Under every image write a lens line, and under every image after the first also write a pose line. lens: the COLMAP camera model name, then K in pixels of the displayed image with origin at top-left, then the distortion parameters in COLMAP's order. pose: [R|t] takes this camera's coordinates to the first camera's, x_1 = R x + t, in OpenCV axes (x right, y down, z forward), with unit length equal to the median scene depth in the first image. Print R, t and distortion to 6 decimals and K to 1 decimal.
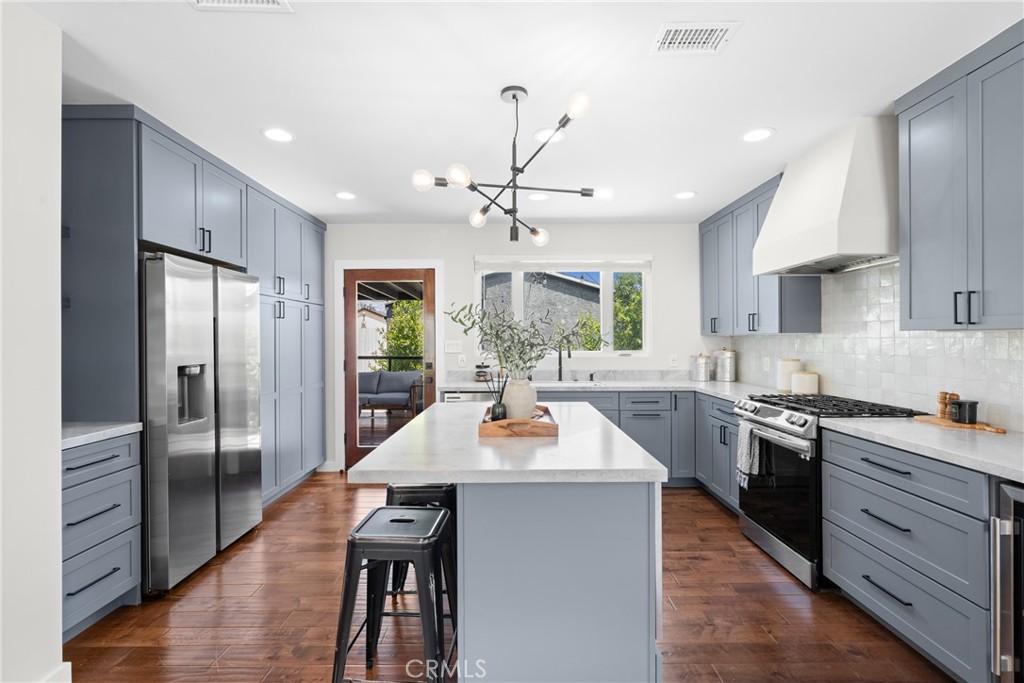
lens RADIAL K [[461.1, 0, 514.7], [0, 461.1, 341.0], [0, 0, 1]] dist [-0.005693, -0.000255]
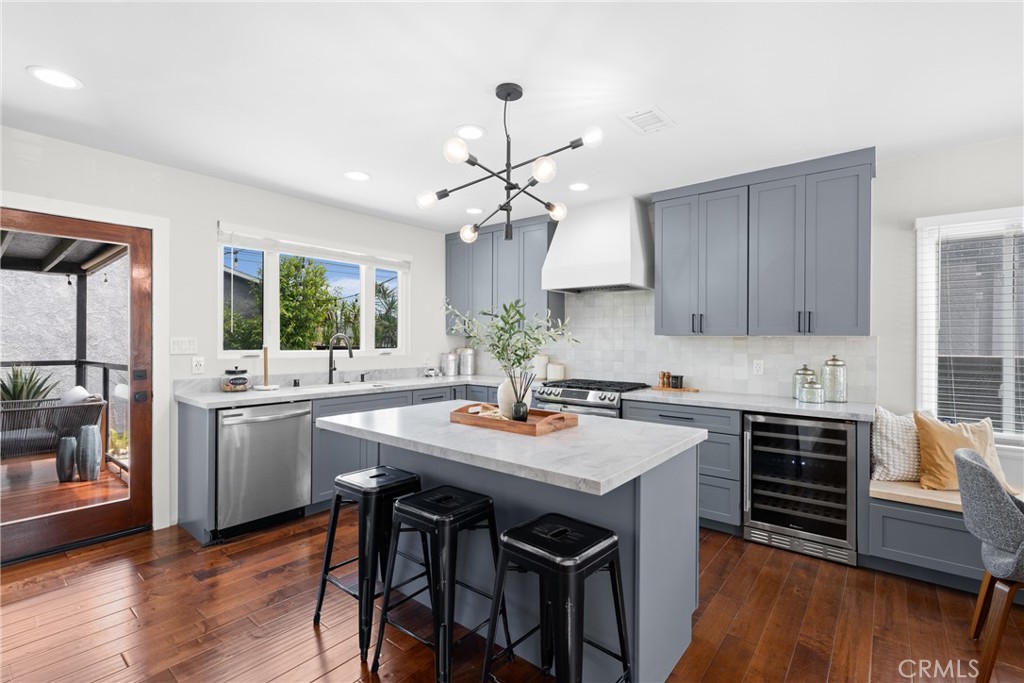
lens RADIAL K [[461.1, 0, 514.7], [0, 461.1, 341.0], [0, 0, 1]] dist [-0.005693, -0.000255]
pose [[0.632521, 0.005051, 0.774527, -0.715355], [-0.008316, 0.999965, 0.000271, 0.001977], [-0.774499, -0.006612, 0.632541, 0.334893]]
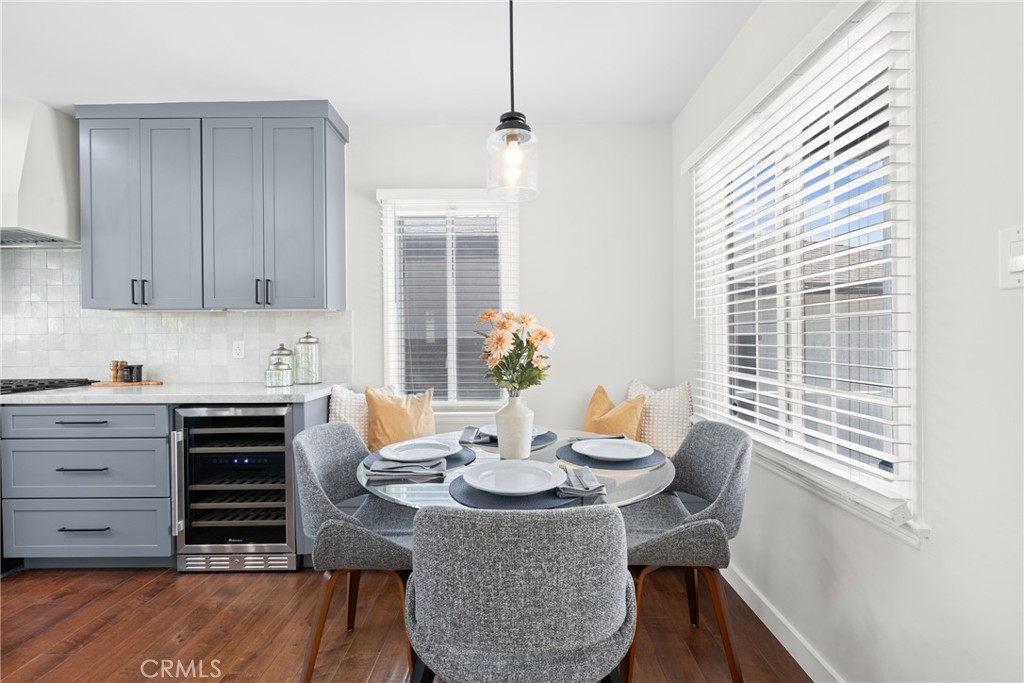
lens RADIAL K [[461.1, 0, 514.7], [0, 461.1, 341.0], [0, 0, 1]] dist [-0.005693, -0.000255]
pose [[0.005502, -0.003234, 0.999980, -0.286044], [0.006926, 0.999971, 0.003196, 0.059627], [-0.999961, 0.006908, 0.005524, -0.081172]]
